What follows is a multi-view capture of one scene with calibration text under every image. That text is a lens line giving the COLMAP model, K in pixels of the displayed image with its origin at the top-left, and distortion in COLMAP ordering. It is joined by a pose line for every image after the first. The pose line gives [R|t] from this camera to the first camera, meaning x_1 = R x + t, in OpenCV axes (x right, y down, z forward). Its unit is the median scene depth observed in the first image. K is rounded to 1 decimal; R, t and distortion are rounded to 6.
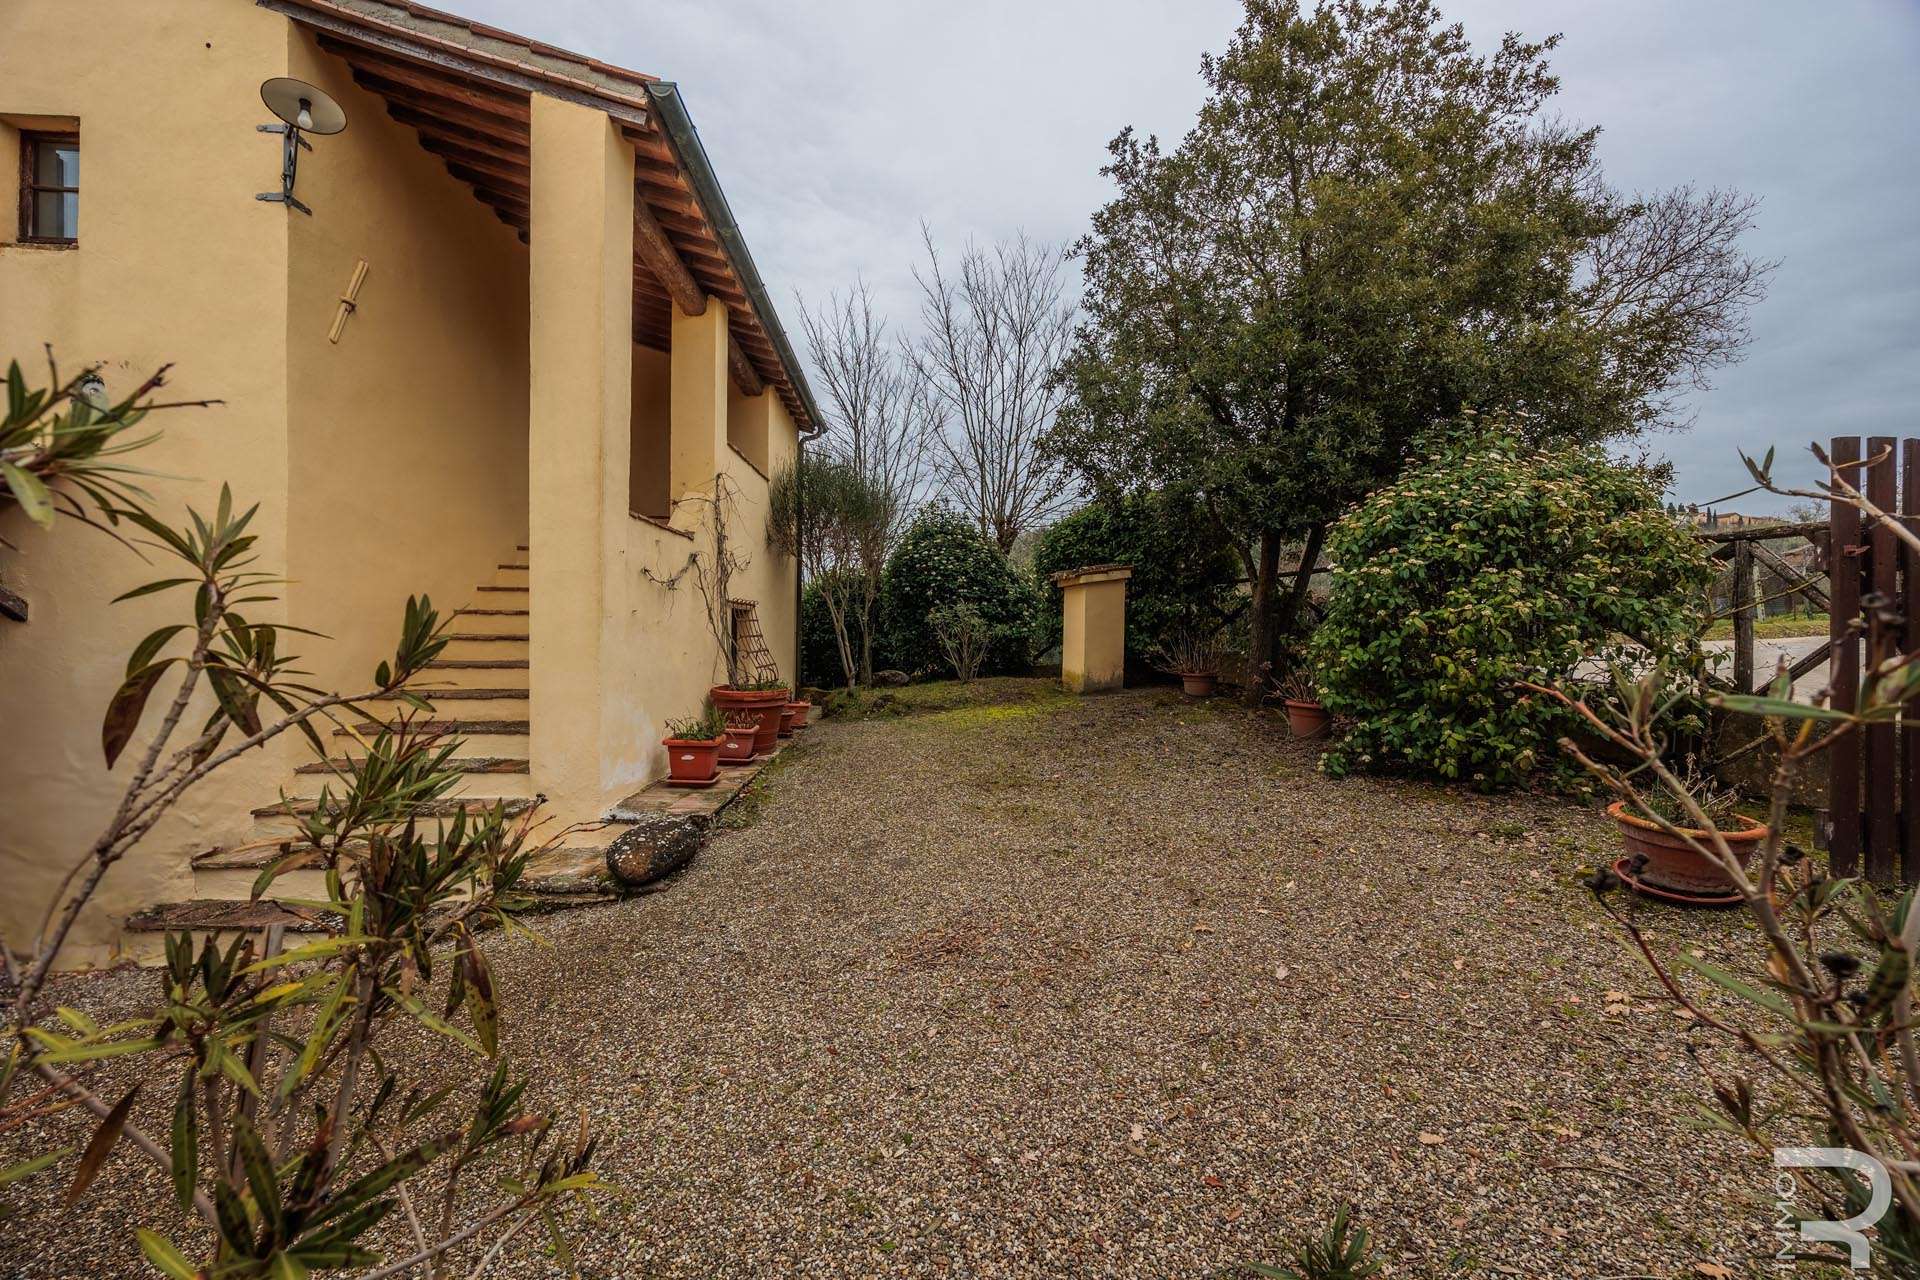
lens RADIAL K [[725.4, 0, 952.0], [0, 725.4, 641.5], [0, 0, 1]] dist [-0.007981, -0.000014]
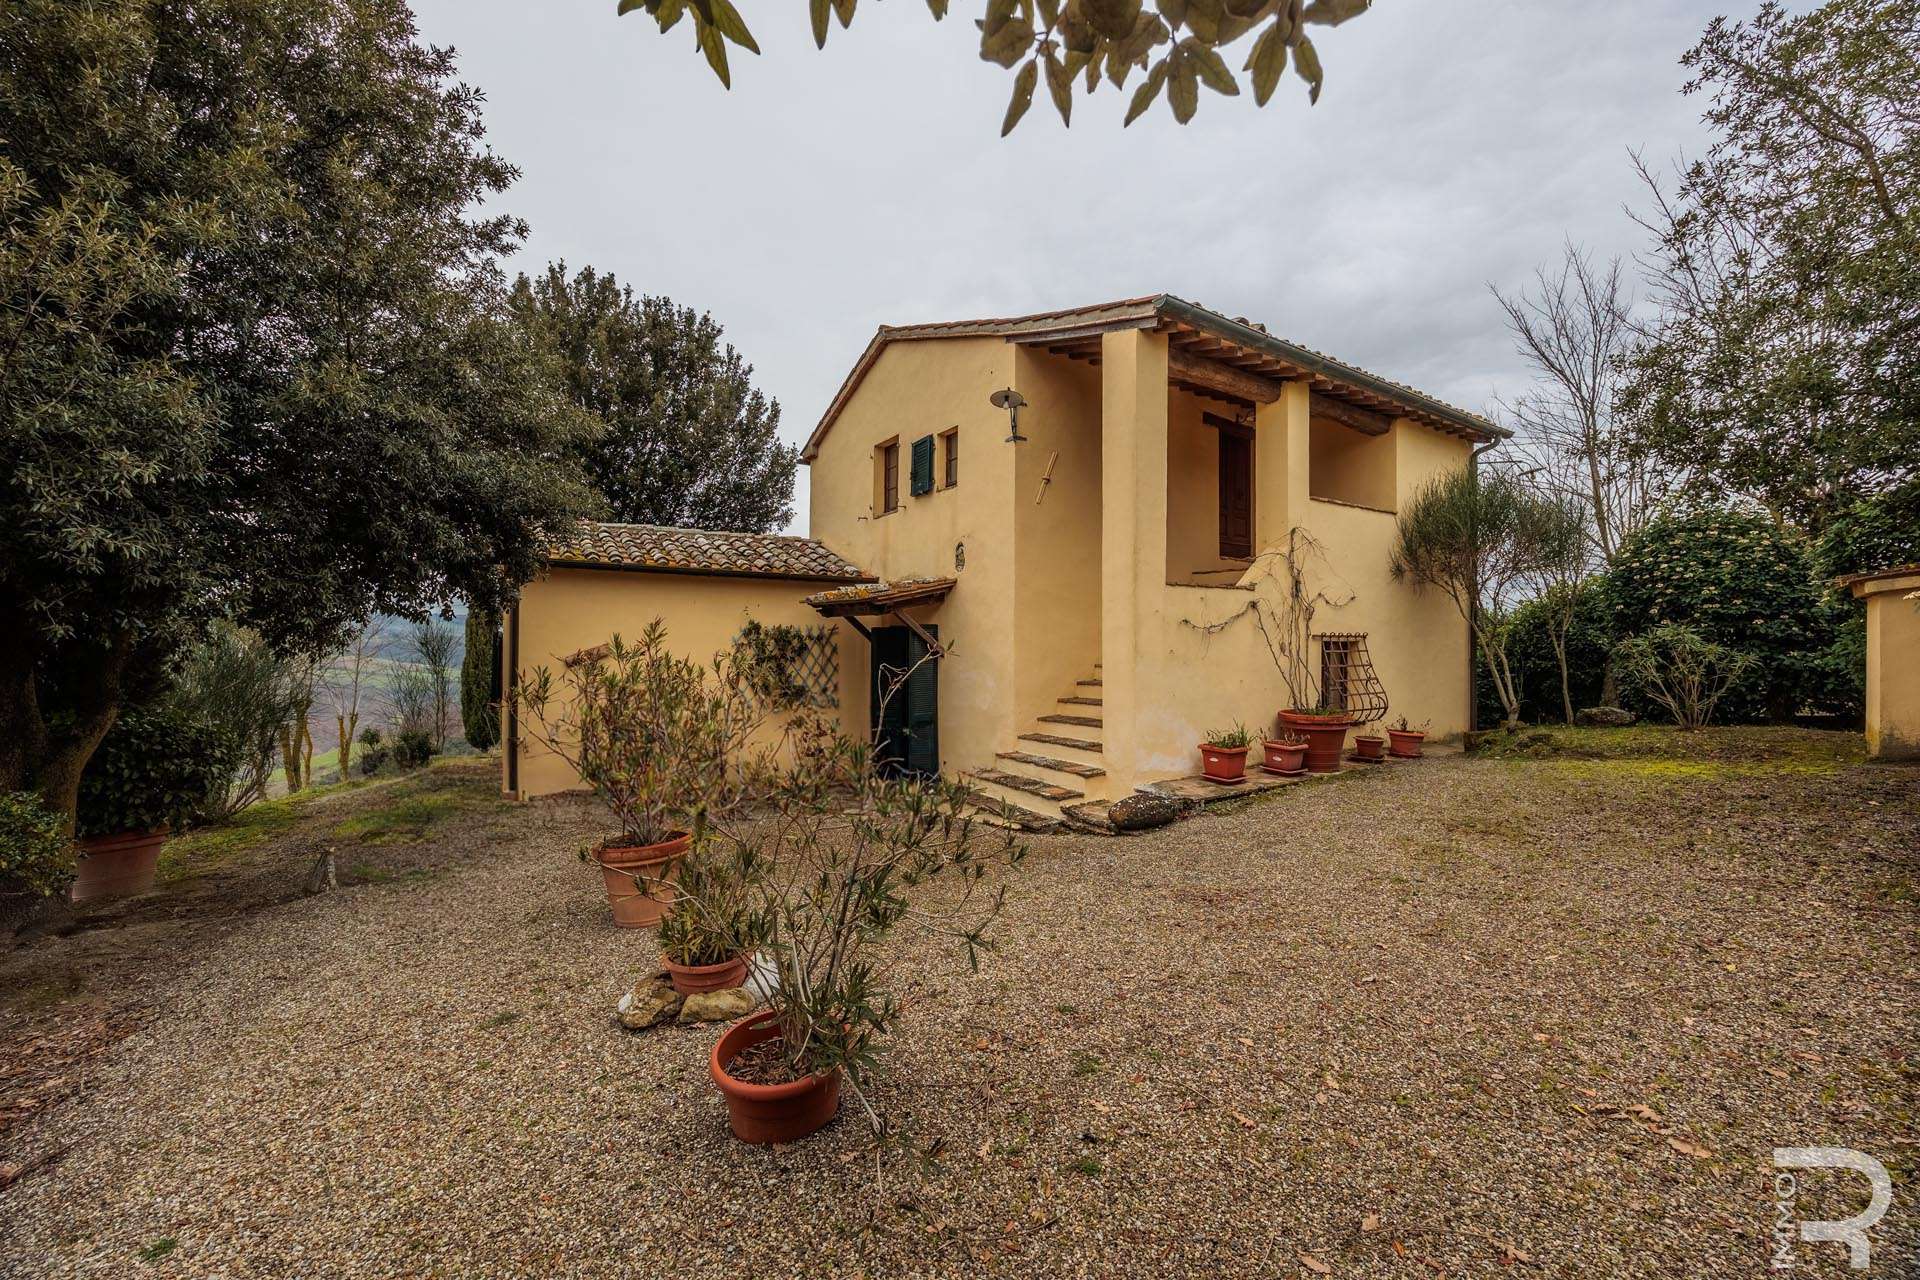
lens RADIAL K [[725.4, 0, 952.0], [0, 725.4, 641.5], [0, 0, 1]] dist [-0.007981, -0.000014]
pose [[0.500453, -0.011399, -0.865688, 0.485085], [-0.008226, 0.999806, -0.017920, -0.026129], [0.865724, 0.016090, 0.500262, -0.077392]]
